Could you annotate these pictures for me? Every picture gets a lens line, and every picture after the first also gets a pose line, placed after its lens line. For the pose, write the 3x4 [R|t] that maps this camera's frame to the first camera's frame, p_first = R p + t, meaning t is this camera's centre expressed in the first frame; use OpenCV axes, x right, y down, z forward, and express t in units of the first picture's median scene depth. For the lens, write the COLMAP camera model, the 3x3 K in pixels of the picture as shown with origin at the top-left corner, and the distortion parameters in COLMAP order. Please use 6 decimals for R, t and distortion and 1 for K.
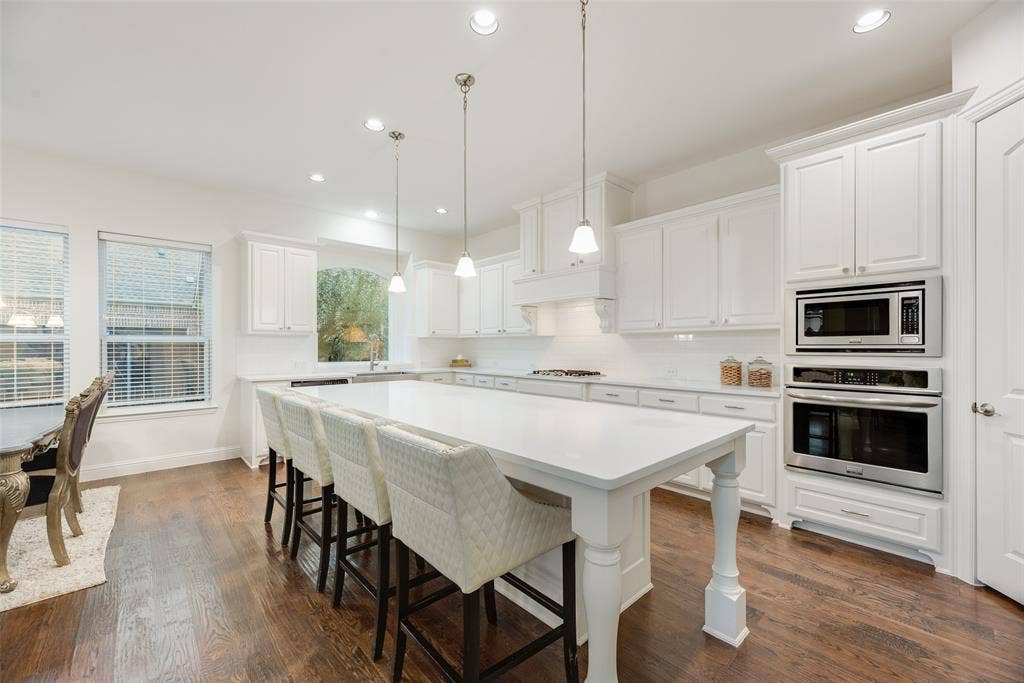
lens RADIAL K [[407.3, 0, 516.4], [0, 407.3, 344.9], [0, 0, 1]] dist [0.000134, 0.000149]
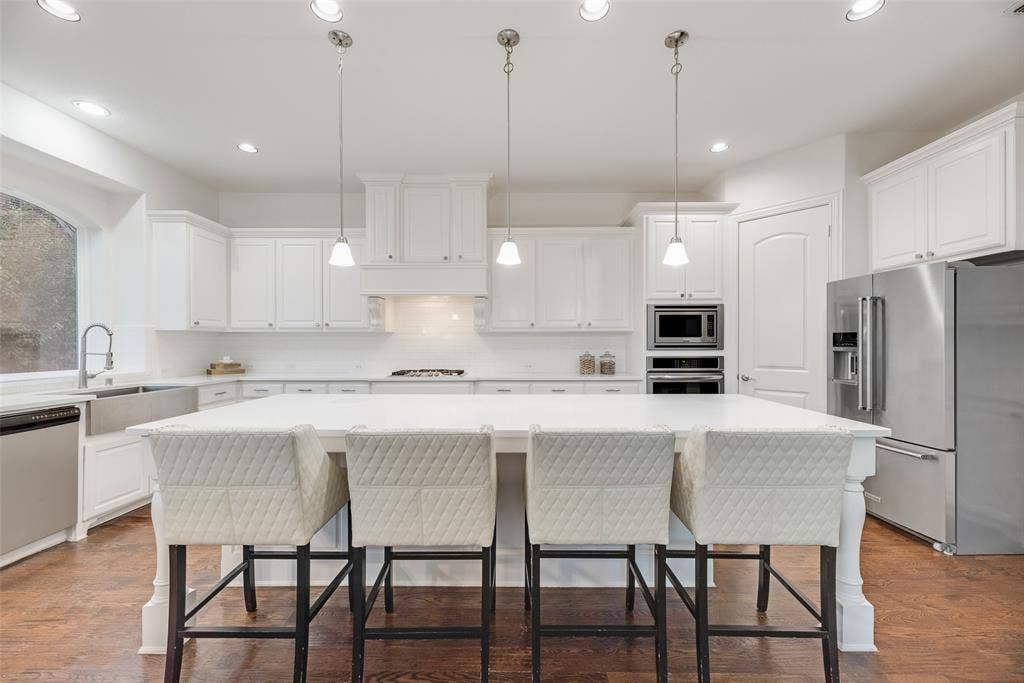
lens RADIAL K [[407.3, 0, 516.4], [0, 407.3, 344.9], [0, 0, 1]] dist [0.000134, 0.000149]
pose [[0.682849, -0.001817, 0.730557, -0.581660], [-0.001642, 0.999991, 0.004022, 0.002020], [-0.730558, -0.003946, 0.682839, 0.300516]]
